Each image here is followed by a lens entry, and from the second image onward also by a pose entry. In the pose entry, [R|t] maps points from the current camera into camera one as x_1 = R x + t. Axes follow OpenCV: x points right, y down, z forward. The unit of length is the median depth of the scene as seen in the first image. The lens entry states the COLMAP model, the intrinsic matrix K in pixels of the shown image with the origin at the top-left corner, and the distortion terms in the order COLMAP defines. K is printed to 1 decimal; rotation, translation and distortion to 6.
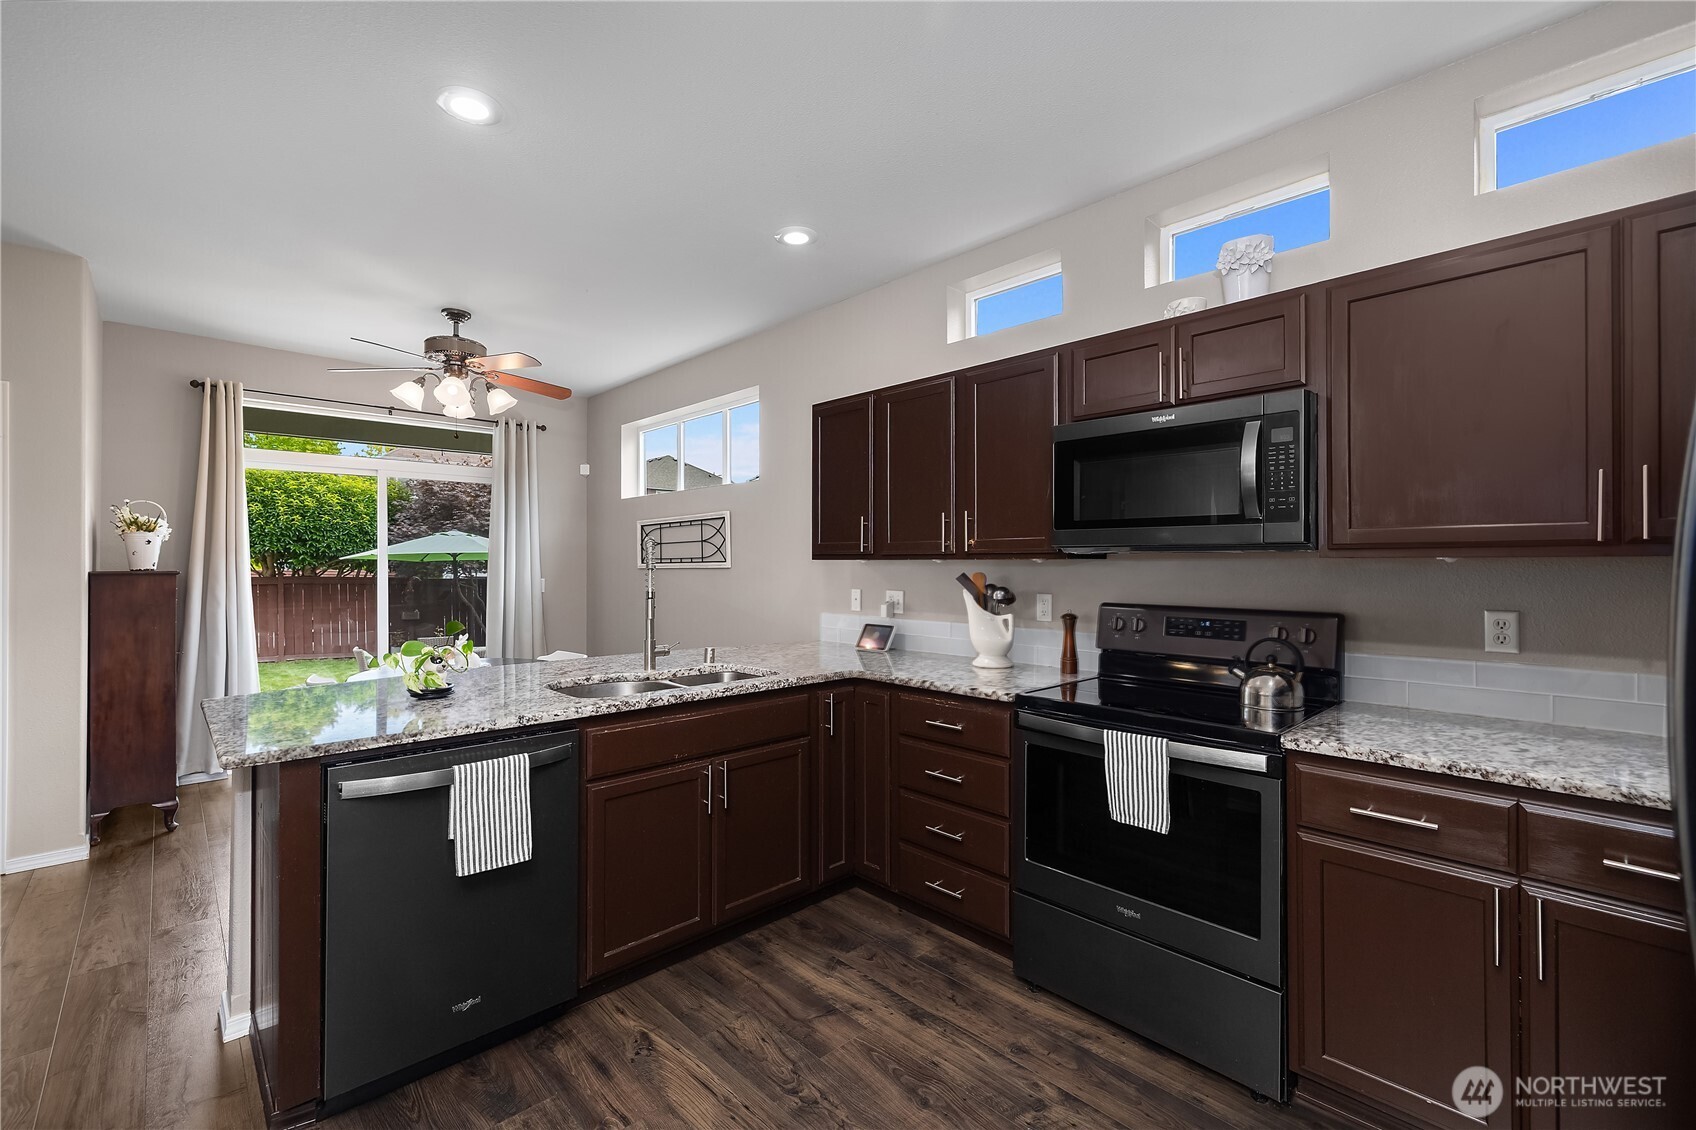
lens RADIAL K [[728.4, 0, 838.5], [0, 728.4, 567.9], [0, 0, 1]] dist [0.001817, -0.000022]
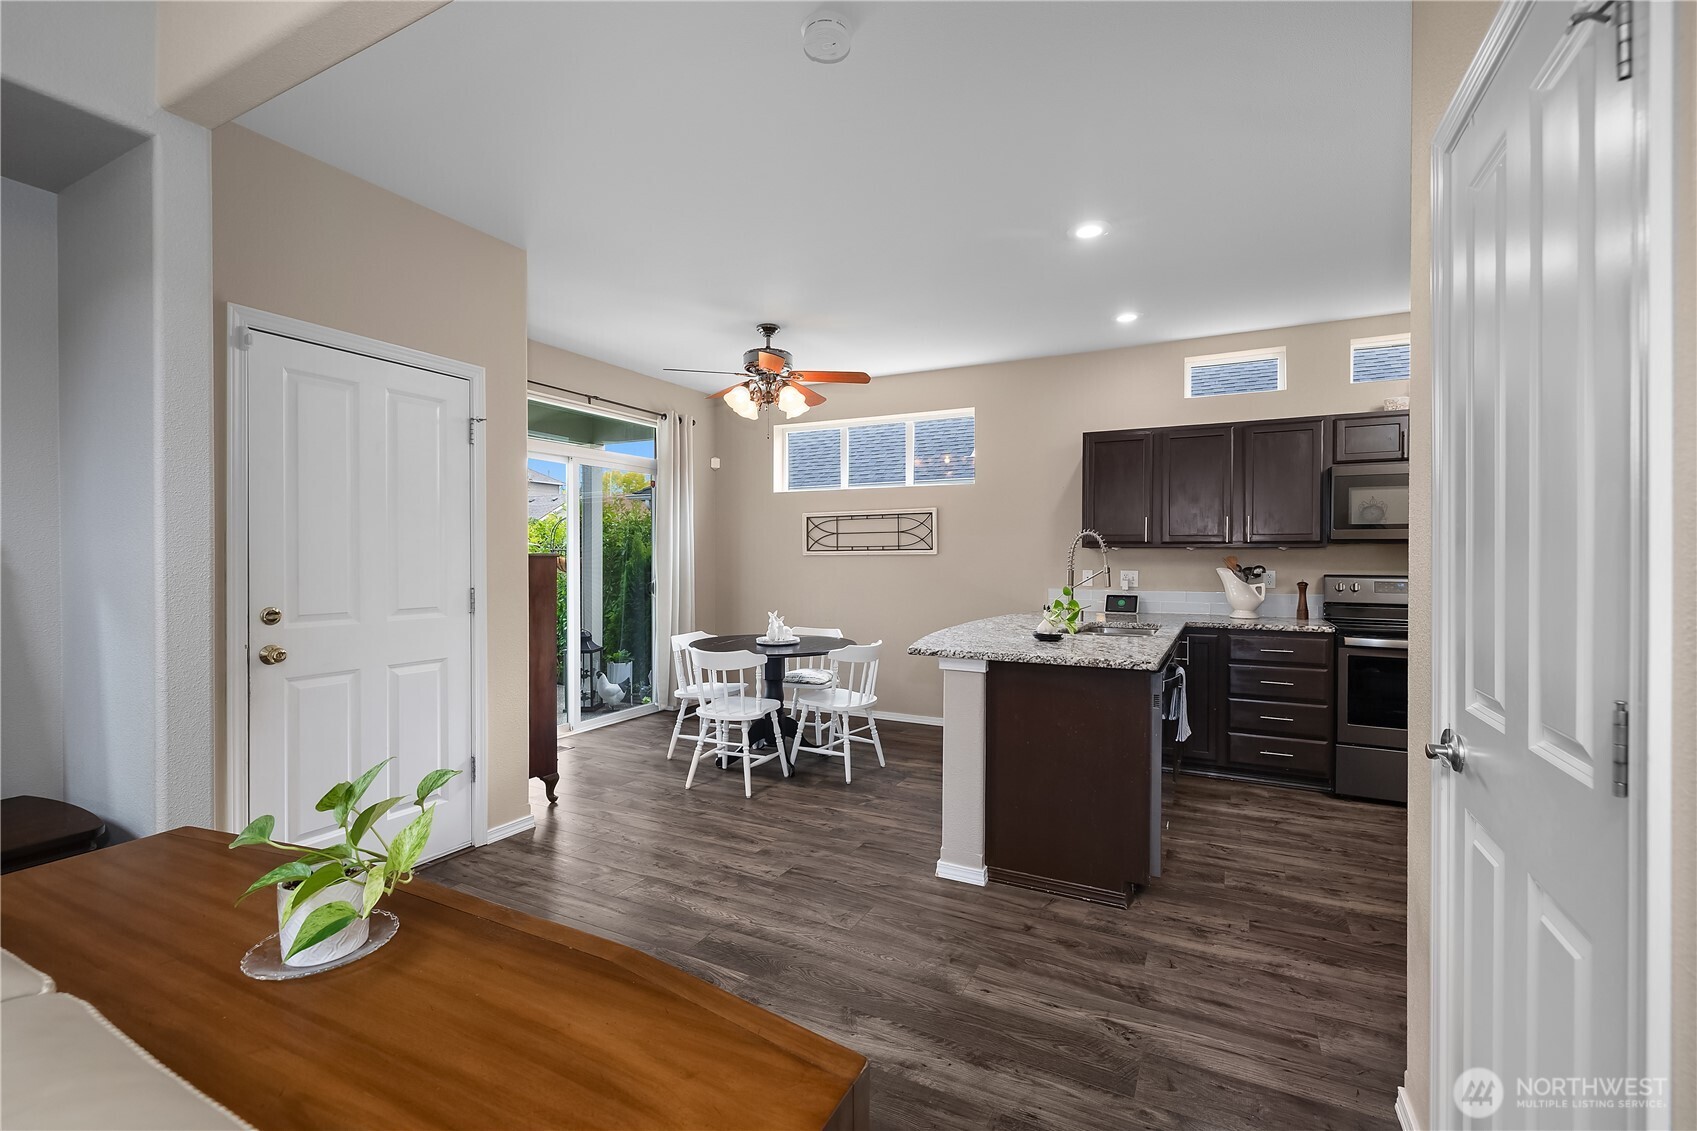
lens RADIAL K [[728.9, 0, 861.9], [0, 728.9, 567.3], [0, 0, 1]] dist [0.001817, -0.000022]
pose [[0.940824, -0.001192, 0.338893, -0.789927], [-0.001907, 0.999959, 0.008813, 0.012607], [-0.338889, -0.008938, 0.940784, -0.121117]]
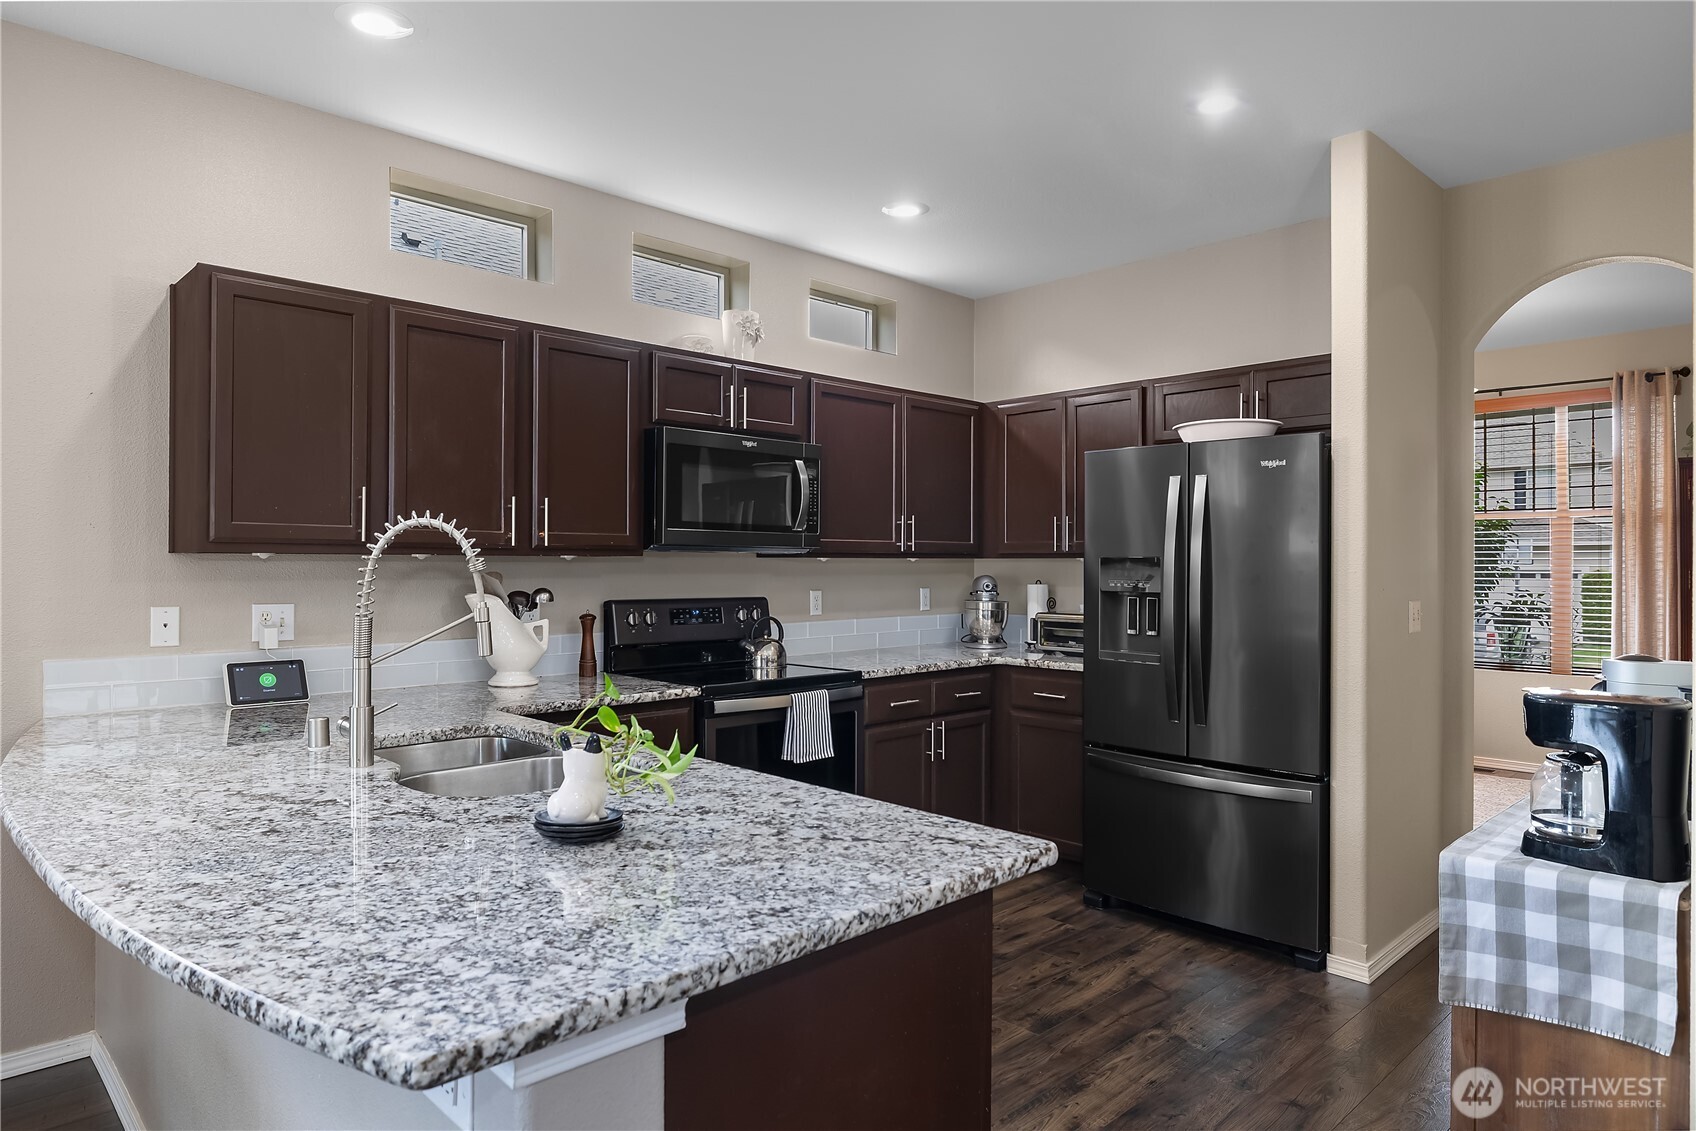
lens RADIAL K [[1007.9, 0, 849.2], [0, 1007.9, 559.3], [0, 0, 1]] dist [-0.001110, -0.000125]
pose [[-0.018446, 0.003254, 0.999825, -0.705485], [-0.001115, 0.999994, -0.003275, -0.003829], [-0.999829, -0.001175, -0.018442, 0.477710]]
